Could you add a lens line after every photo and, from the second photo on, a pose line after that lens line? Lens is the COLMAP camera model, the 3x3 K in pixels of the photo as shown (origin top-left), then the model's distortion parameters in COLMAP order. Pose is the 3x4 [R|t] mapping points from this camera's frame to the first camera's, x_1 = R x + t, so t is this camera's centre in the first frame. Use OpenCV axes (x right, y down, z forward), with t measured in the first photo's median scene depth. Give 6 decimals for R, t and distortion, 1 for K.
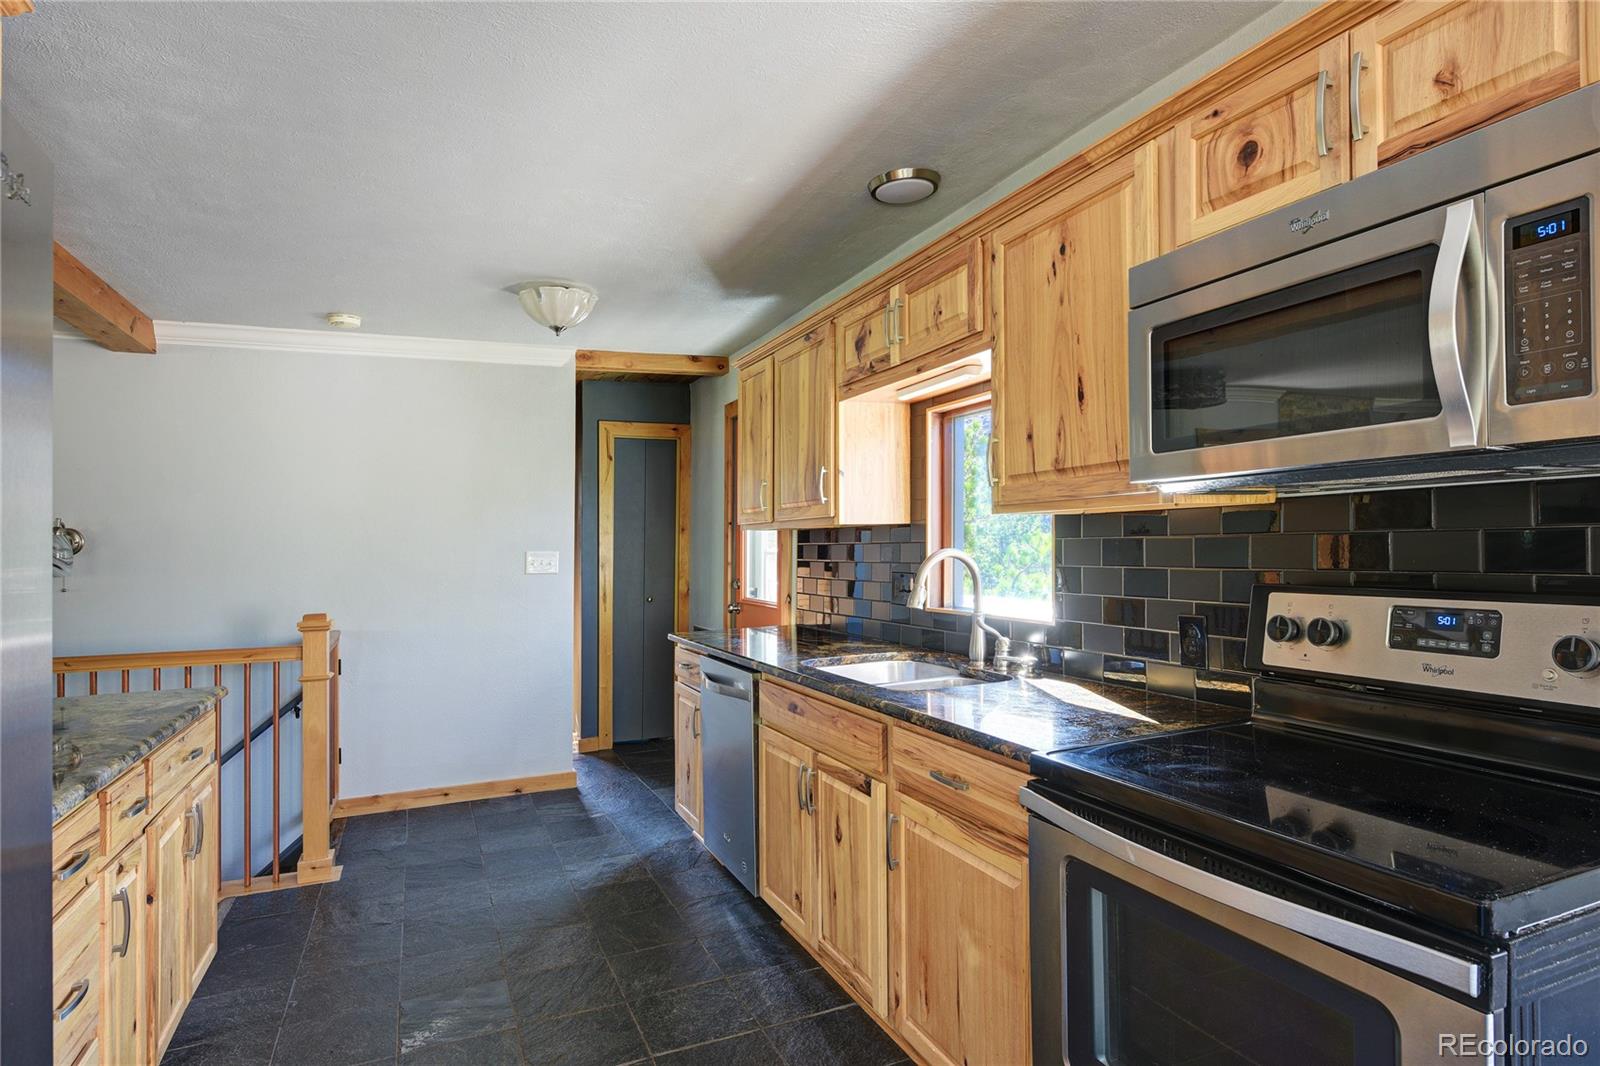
lens RADIAL K [[893.4, 0, 800.0], [0, 893.4, 533.0], [0, 0, 1]] dist [-0.000471, -0.000062]
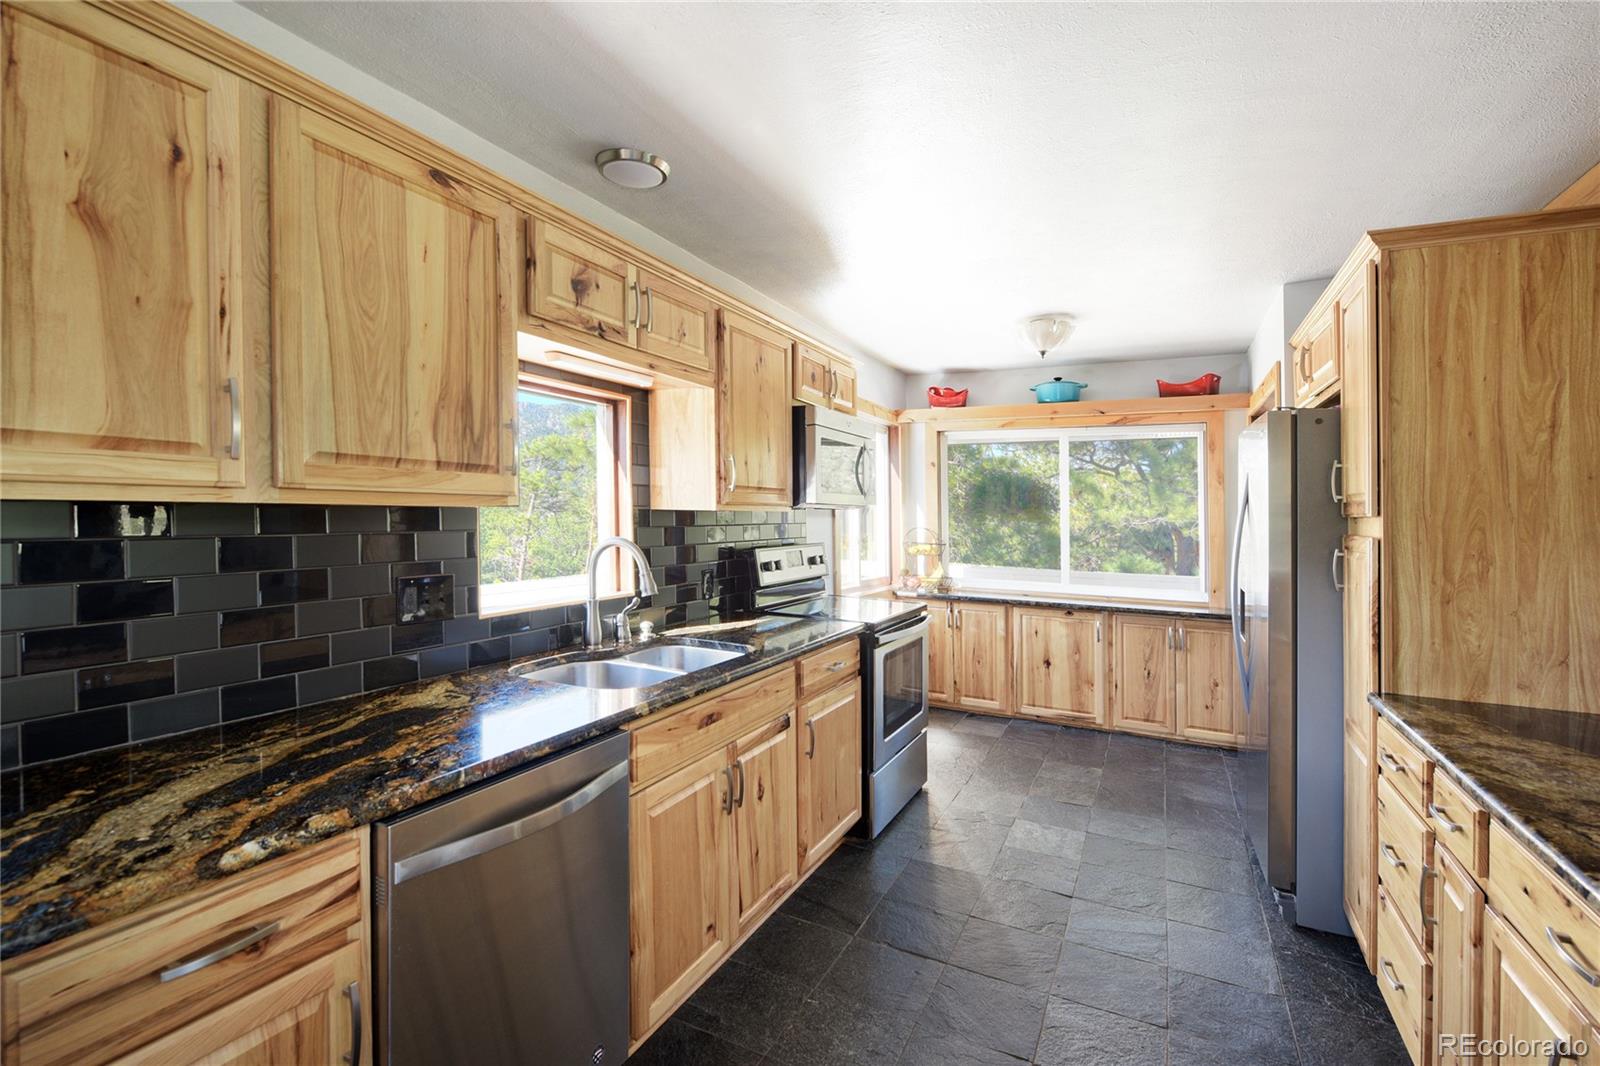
lens RADIAL K [[743.2, 0, 779.1], [0, 743.2, 511.6], [0, 0, 1]] dist [-0.002319, -0.001079]
pose [[-0.636902, 0.010739, 0.770870, -0.805665], [-0.009944, 0.999705, -0.022143, 0.006106], [-0.770880, -0.021768, -0.636608, 1.834571]]
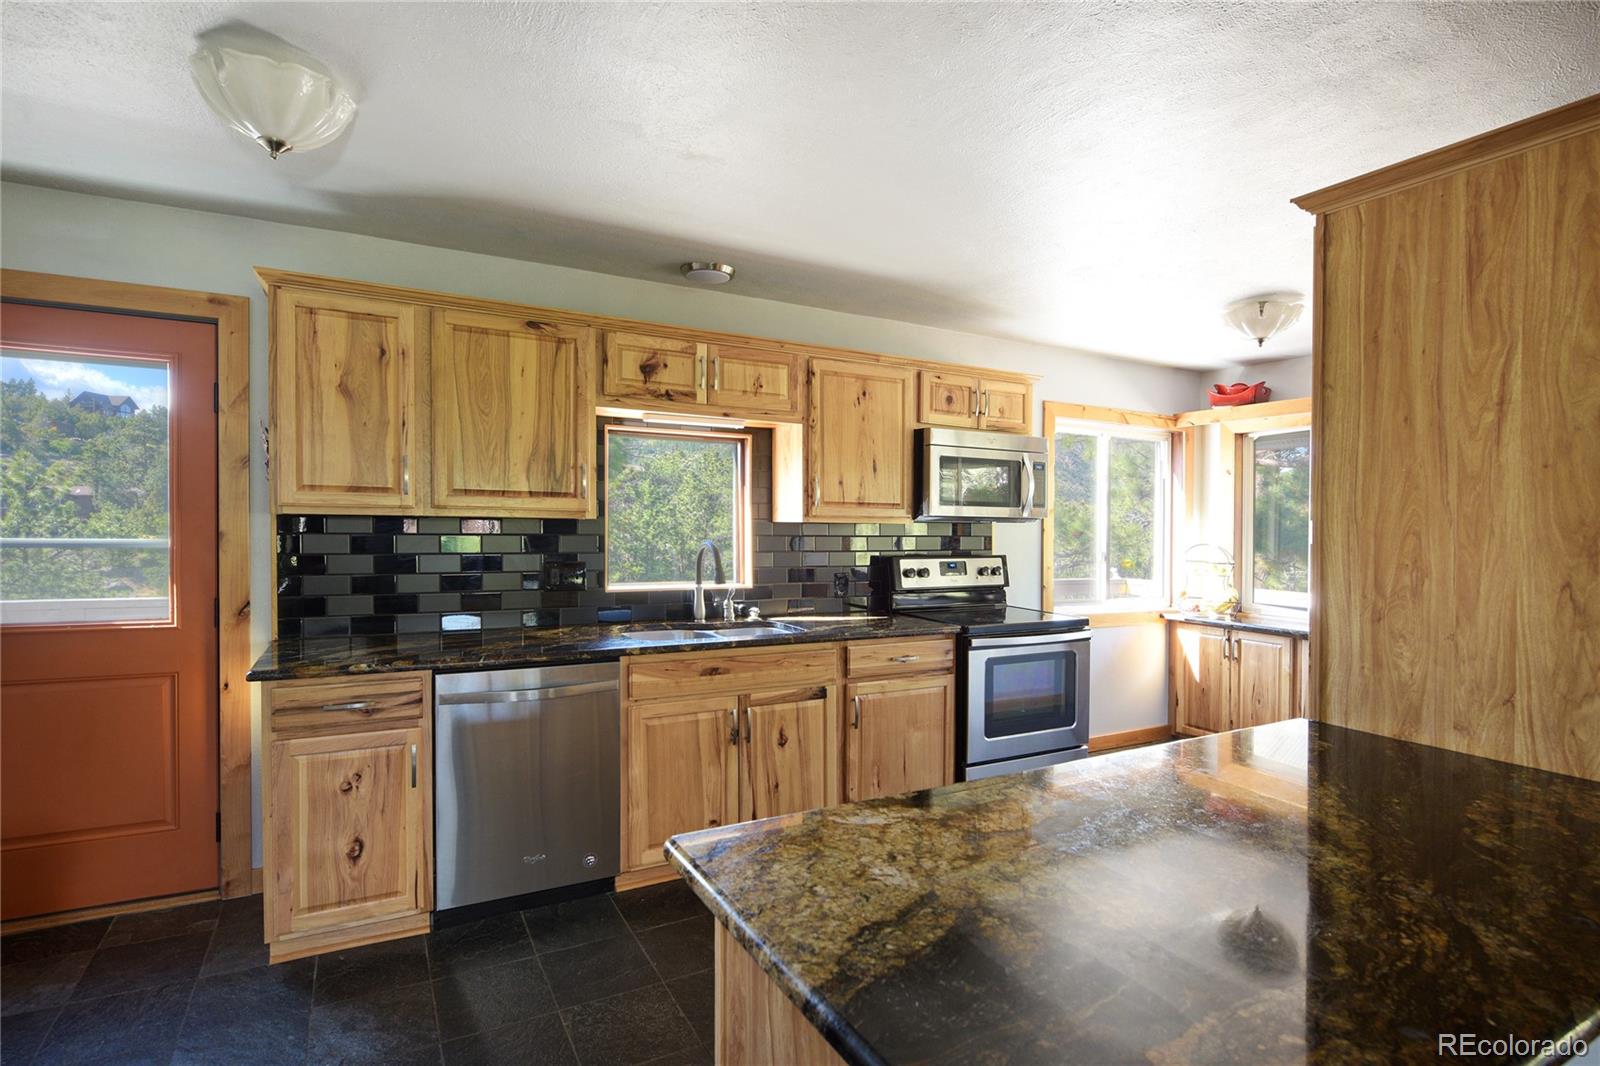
lens RADIAL K [[777.5, 0, 800.0], [0, 777.5, 533.0], [0, 0, 1]] dist [0.001768, 0.000847]
pose [[-0.093246, 0.011128, 0.995581, -1.401937], [-0.020454, 0.999705, -0.013090, 0.022196], [-0.995433, -0.021584, -0.092990, 1.271508]]
